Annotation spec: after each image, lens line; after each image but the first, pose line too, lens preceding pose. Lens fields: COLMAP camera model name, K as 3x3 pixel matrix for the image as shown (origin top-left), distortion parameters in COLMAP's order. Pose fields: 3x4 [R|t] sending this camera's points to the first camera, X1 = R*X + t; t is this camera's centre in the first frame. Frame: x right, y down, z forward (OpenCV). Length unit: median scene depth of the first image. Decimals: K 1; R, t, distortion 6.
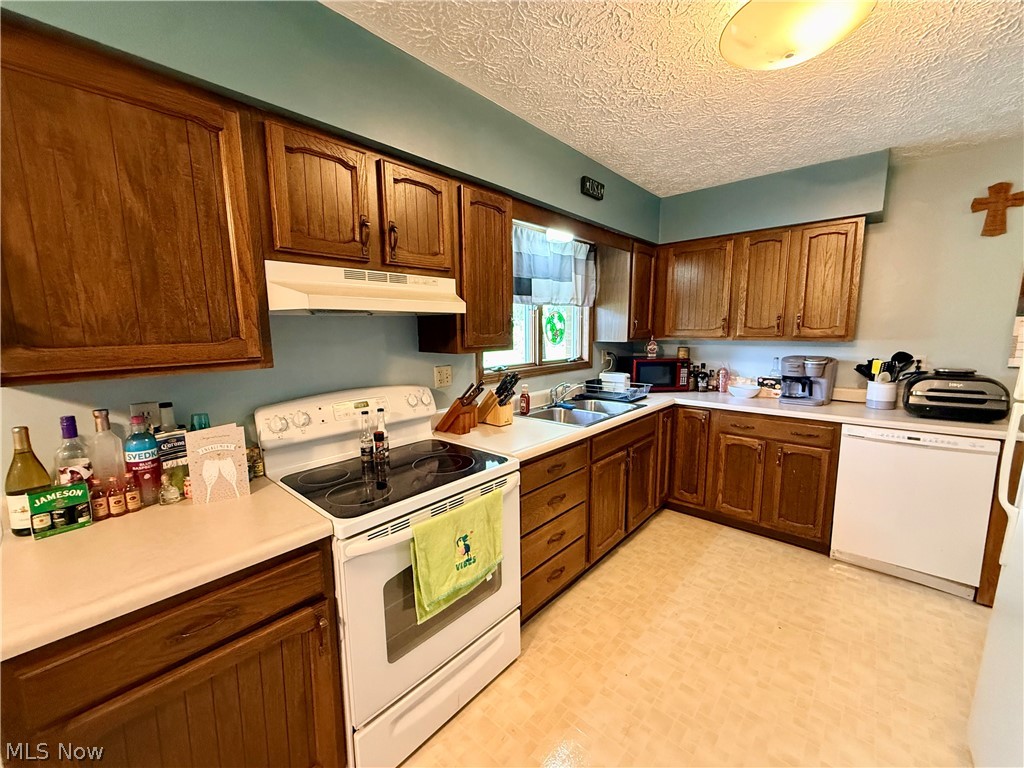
lens RADIAL K [[408.3, 0, 508.4], [0, 408.3, 384.0], [0, 0, 1]] dist [-0.001083, -0.000608]
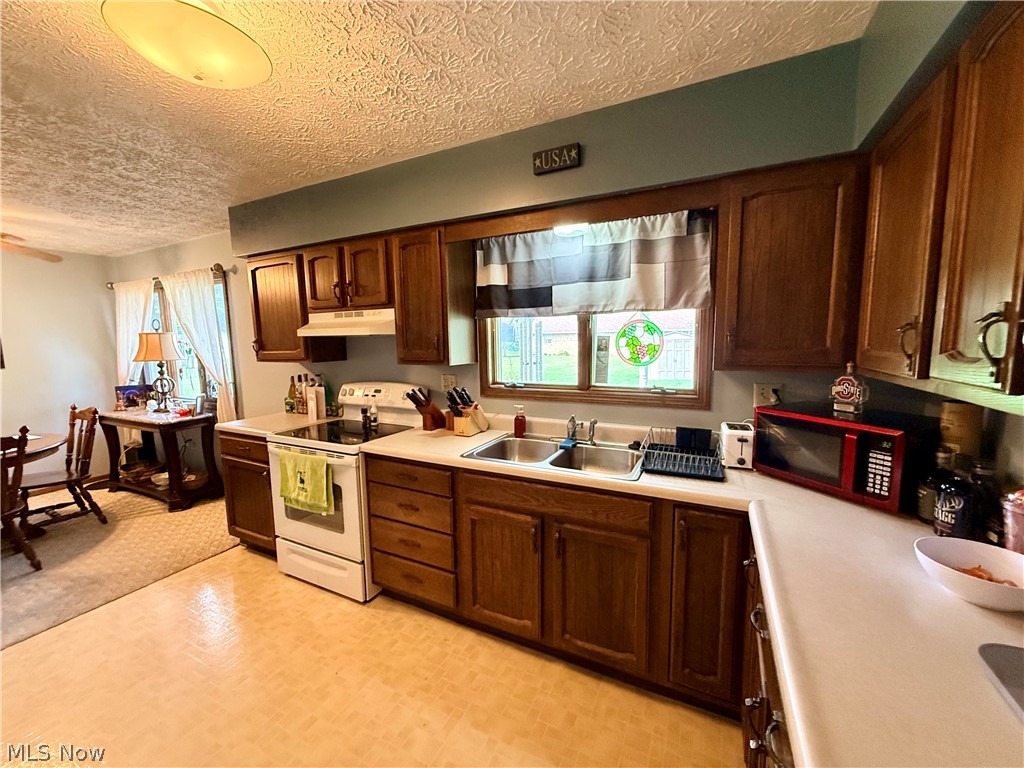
lens RADIAL K [[408.3, 0, 508.4], [0, 408.3, 384.0], [0, 0, 1]] dist [-0.001083, -0.000608]
pose [[0.267046, 0.112569, -0.957087, 0.880207], [-0.120936, 0.989217, 0.082604, -0.115115], [0.956065, 0.093687, 0.277780, 0.696248]]
